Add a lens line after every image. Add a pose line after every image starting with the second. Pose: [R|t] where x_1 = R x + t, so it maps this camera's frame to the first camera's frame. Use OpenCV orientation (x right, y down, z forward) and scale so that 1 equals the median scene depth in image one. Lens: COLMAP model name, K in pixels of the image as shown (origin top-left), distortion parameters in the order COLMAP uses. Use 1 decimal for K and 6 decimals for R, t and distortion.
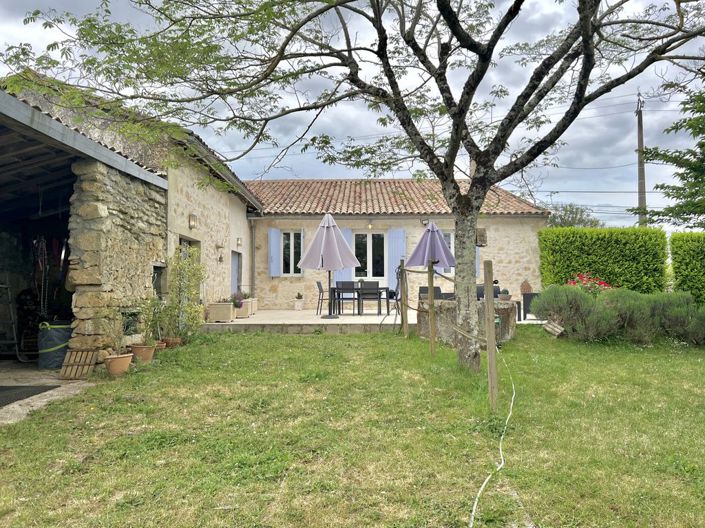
lens RADIAL K [[524.3, 0, 352.5], [0, 524.3, 264.0], [0, 0, 1]] dist [0.047644, -0.055637]
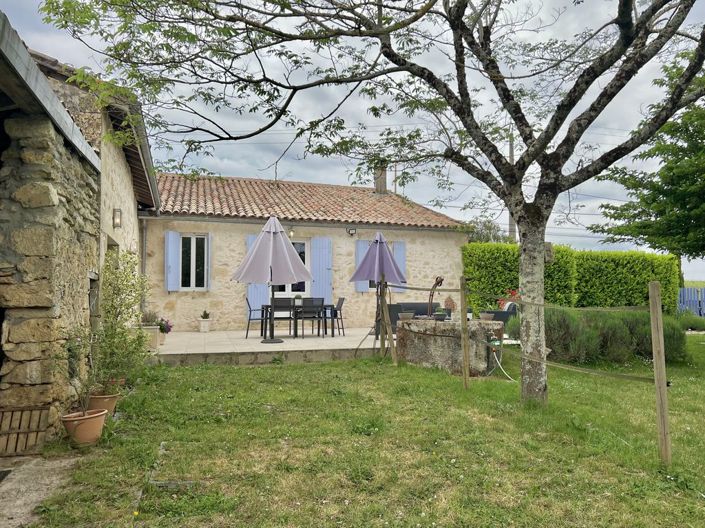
lens RADIAL K [[555.5, 0, 378.9], [0, 555.5, 277.3], [0, 0, 1]] dist [0.034420, -0.005354]
pose [[0.948150, 0.014500, 0.317492, -0.235712], [-0.015250, 0.999884, -0.000122, -0.003468], [-0.317457, -0.004726, 0.948261, 0.155065]]
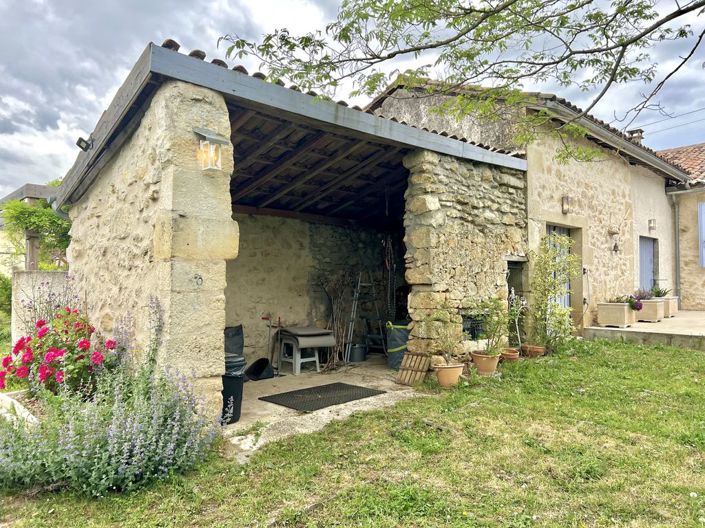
lens RADIAL K [[524.3, 0, 352.5], [0, 524.3, 264.0], [0, 0, 1]] dist [0.047644, -0.055637]
pose [[0.705476, -0.022644, -0.708372, 0.053416], [0.035992, 0.999344, 0.003899, -0.003618], [0.707819, -0.028247, 0.705829, 0.197967]]
